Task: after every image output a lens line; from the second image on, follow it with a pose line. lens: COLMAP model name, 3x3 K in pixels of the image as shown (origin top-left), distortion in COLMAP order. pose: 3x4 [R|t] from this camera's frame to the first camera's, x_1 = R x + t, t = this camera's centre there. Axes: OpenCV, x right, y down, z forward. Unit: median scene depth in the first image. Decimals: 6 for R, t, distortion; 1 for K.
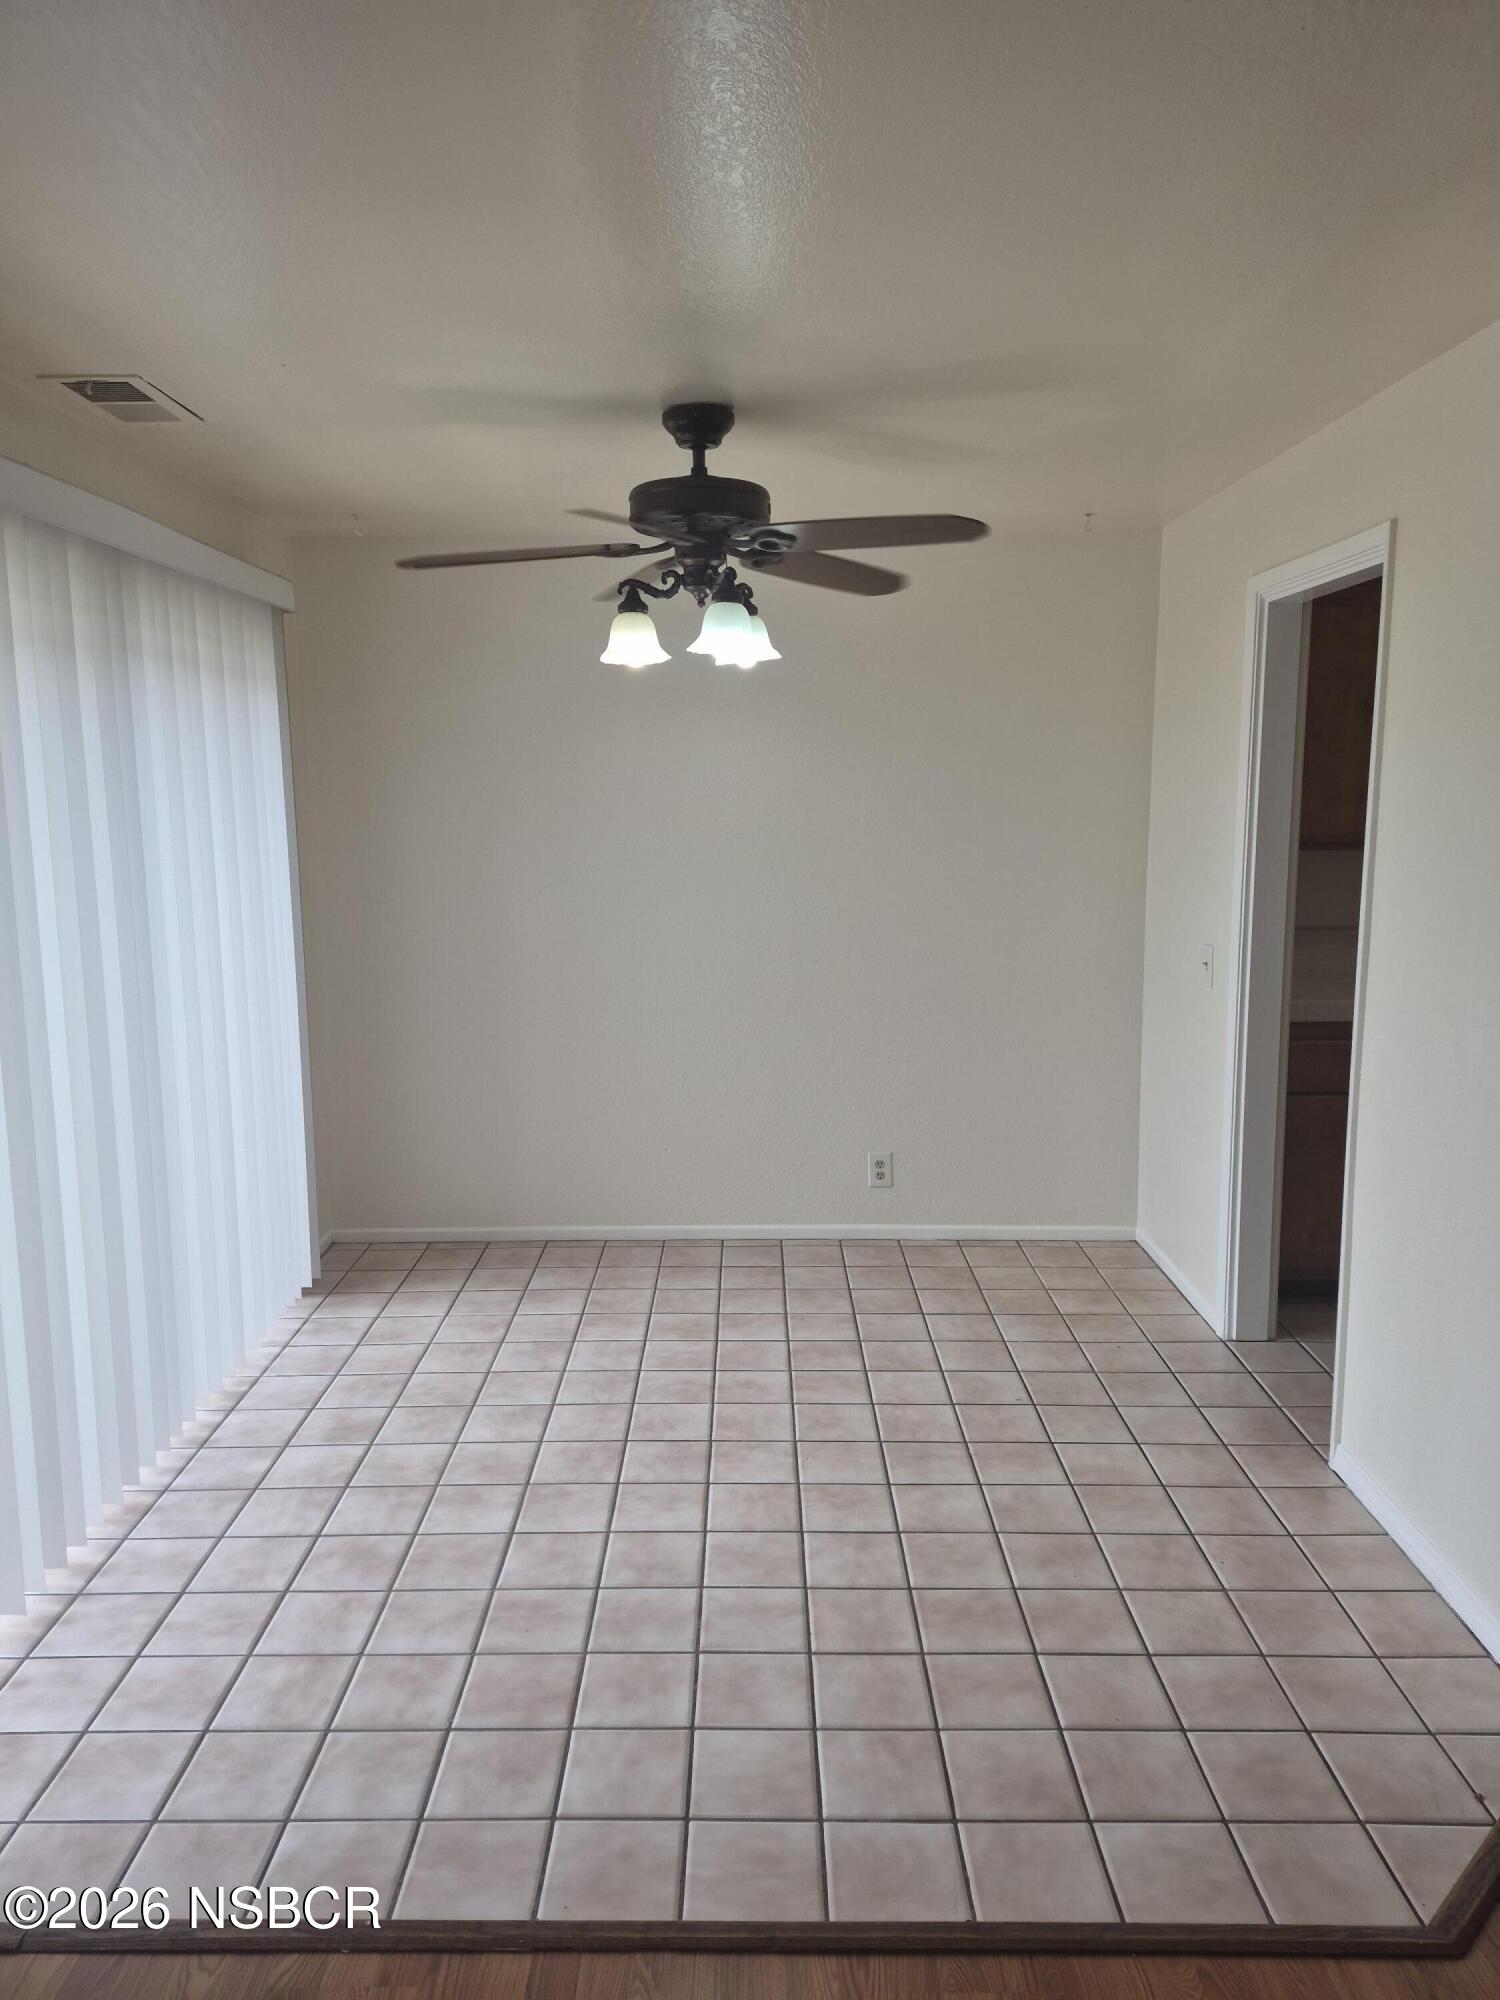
lens RADIAL K [[1379.3, 0, 747.4], [0, 1379.3, 998.5], [0, 0, 1]] dist [0.009837, -0.000900]
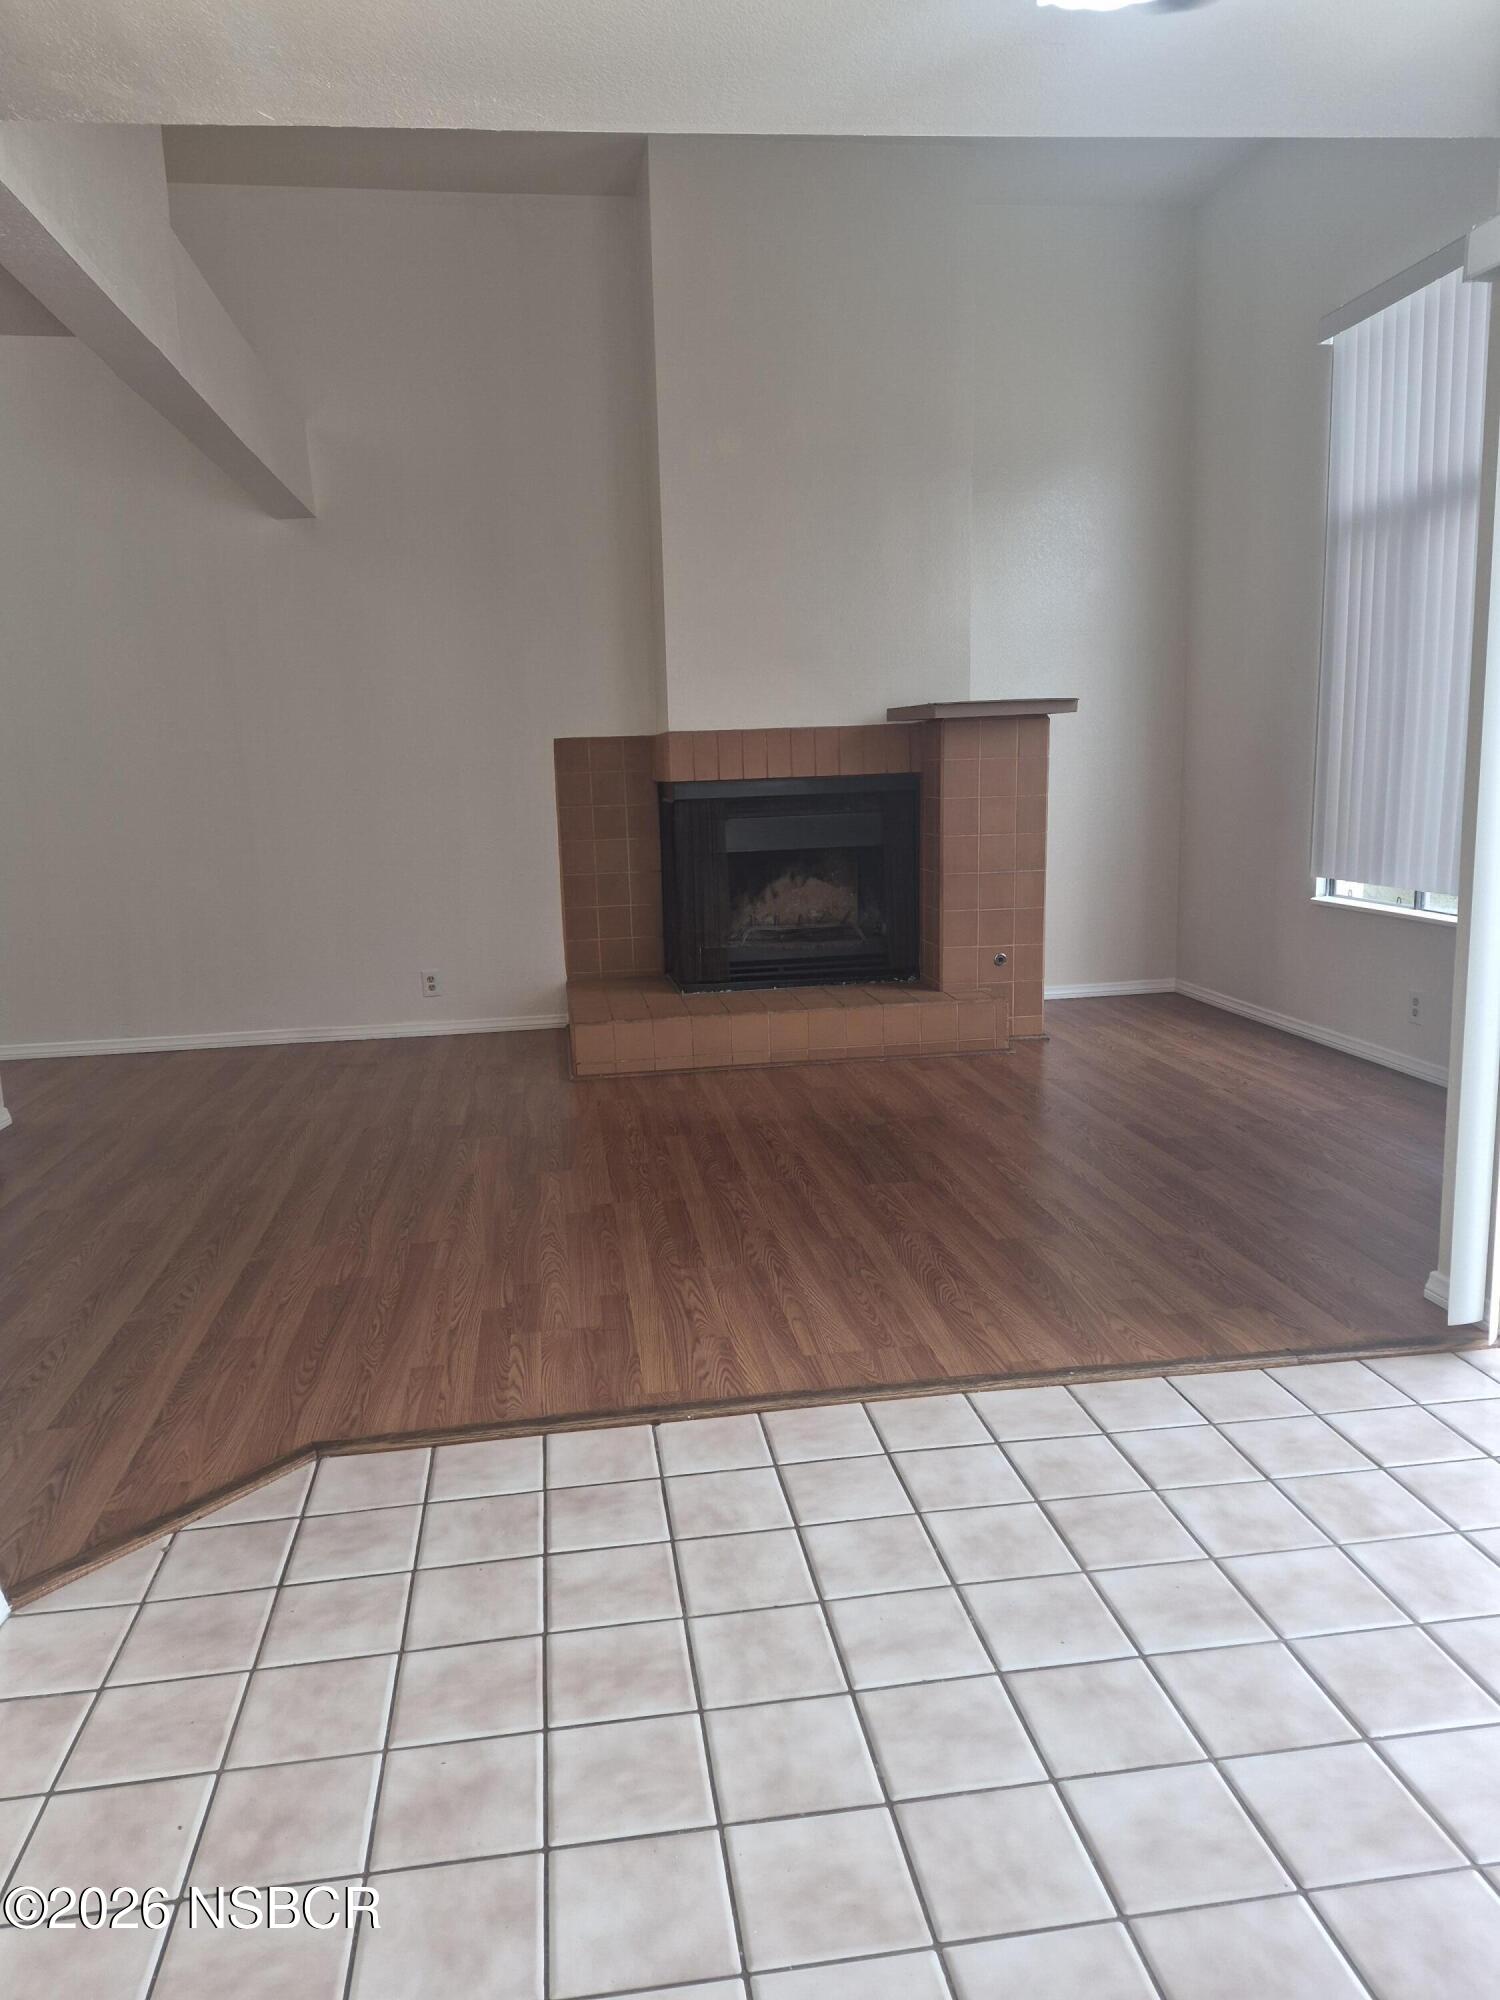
lens RADIAL K [[1379.3, 0, 747.0], [0, 1379.3, 999.6], [0, 0, 1]] dist [0.009837, -0.000900]
pose [[-0.987629, 0.070121, -0.140255, 0.186760], [0.021923, 0.947405, 0.319286, -0.133466], [0.155267, 0.312262, -0.937222, 1.723480]]
